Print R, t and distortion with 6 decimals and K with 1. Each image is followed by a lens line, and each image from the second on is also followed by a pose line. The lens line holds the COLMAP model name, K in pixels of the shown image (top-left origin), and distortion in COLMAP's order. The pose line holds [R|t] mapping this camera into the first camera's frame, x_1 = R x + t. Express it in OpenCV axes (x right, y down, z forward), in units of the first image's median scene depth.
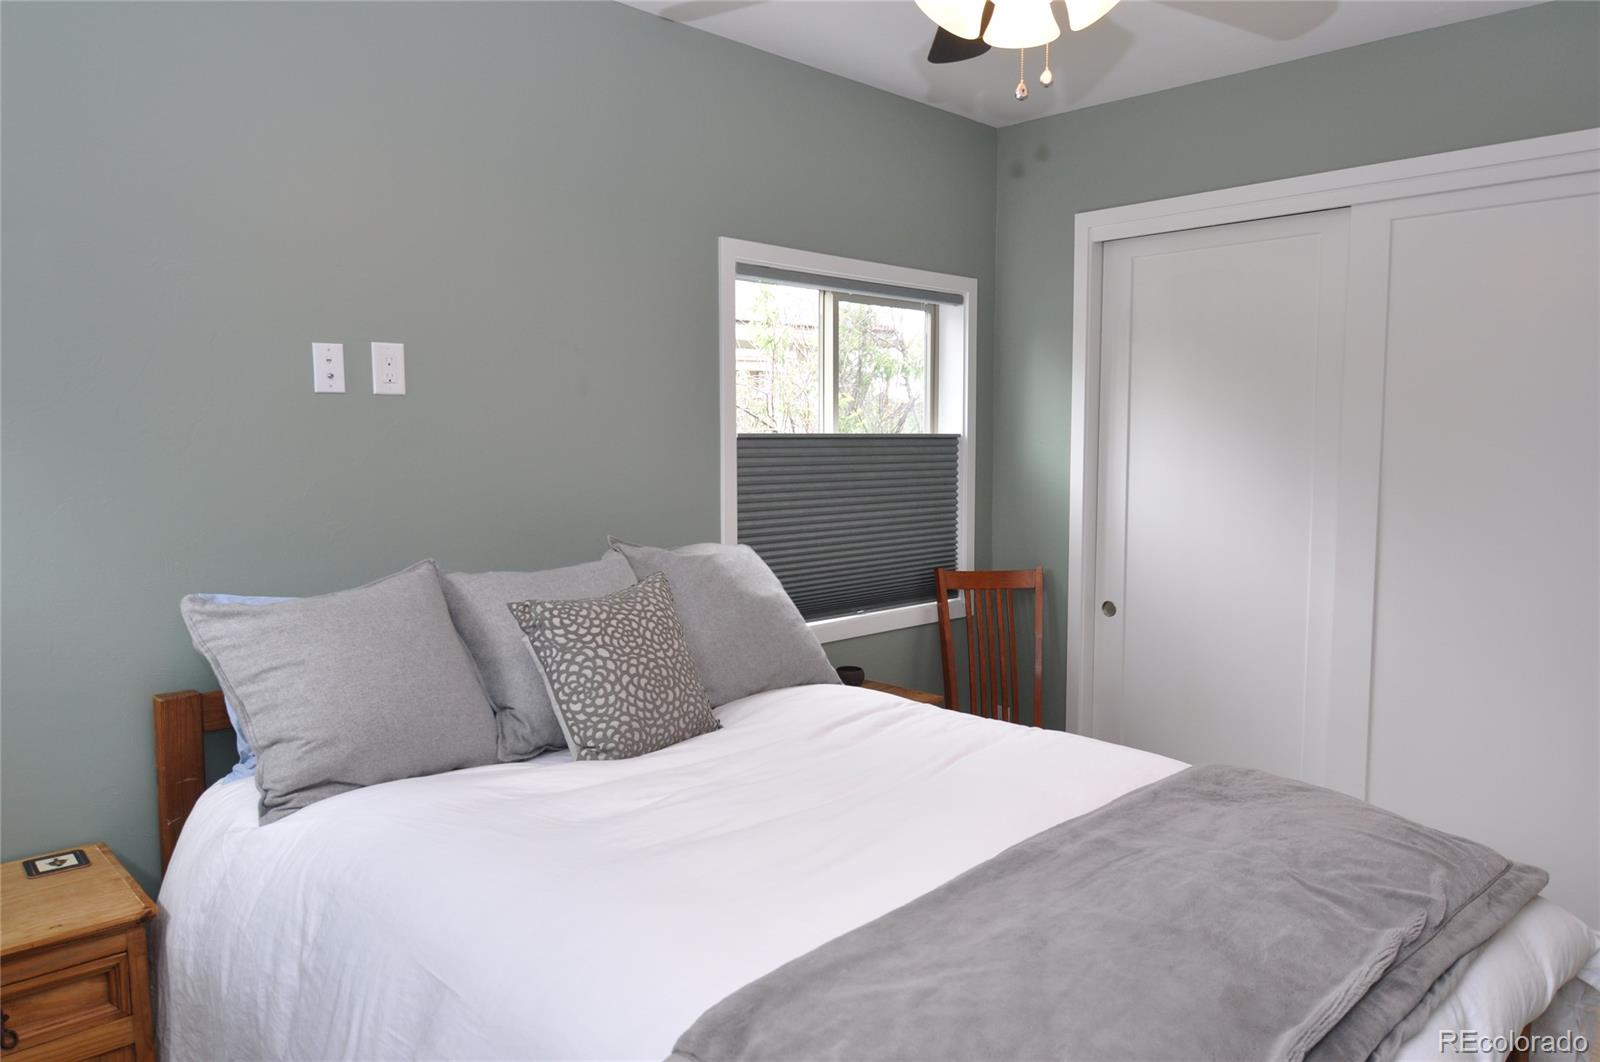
lens RADIAL K [[1139.3, 0, 801.6], [0, 1139.3, 488.7], [0, 0, 1]] dist [0.182672, -0.000878]
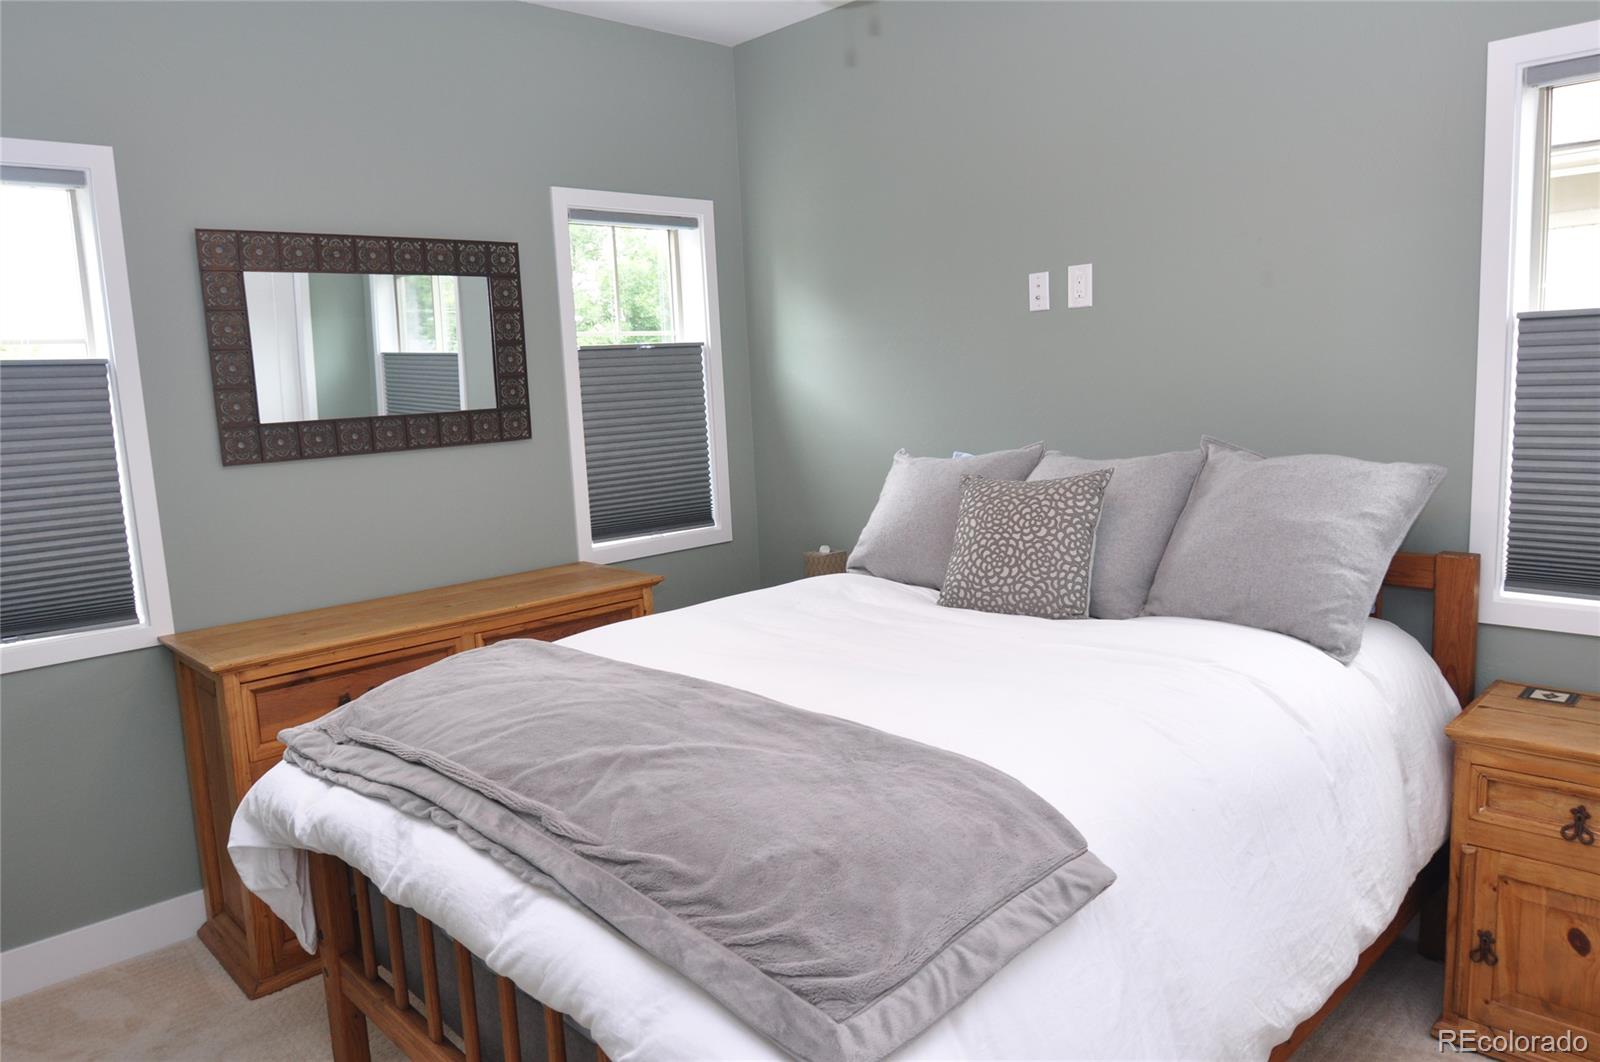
lens RADIAL K [[1093.2, 0, 794.2], [0, 1093.2, 530.4], [0, 0, 1]] dist [0.011995, -0.026047]
pose [[-0.019824, 0.140418, -0.989894, 0.954081], [-0.009434, 0.990018, 0.140624, -0.008038], [0.999759, 0.012127, -0.018302, 0.826768]]
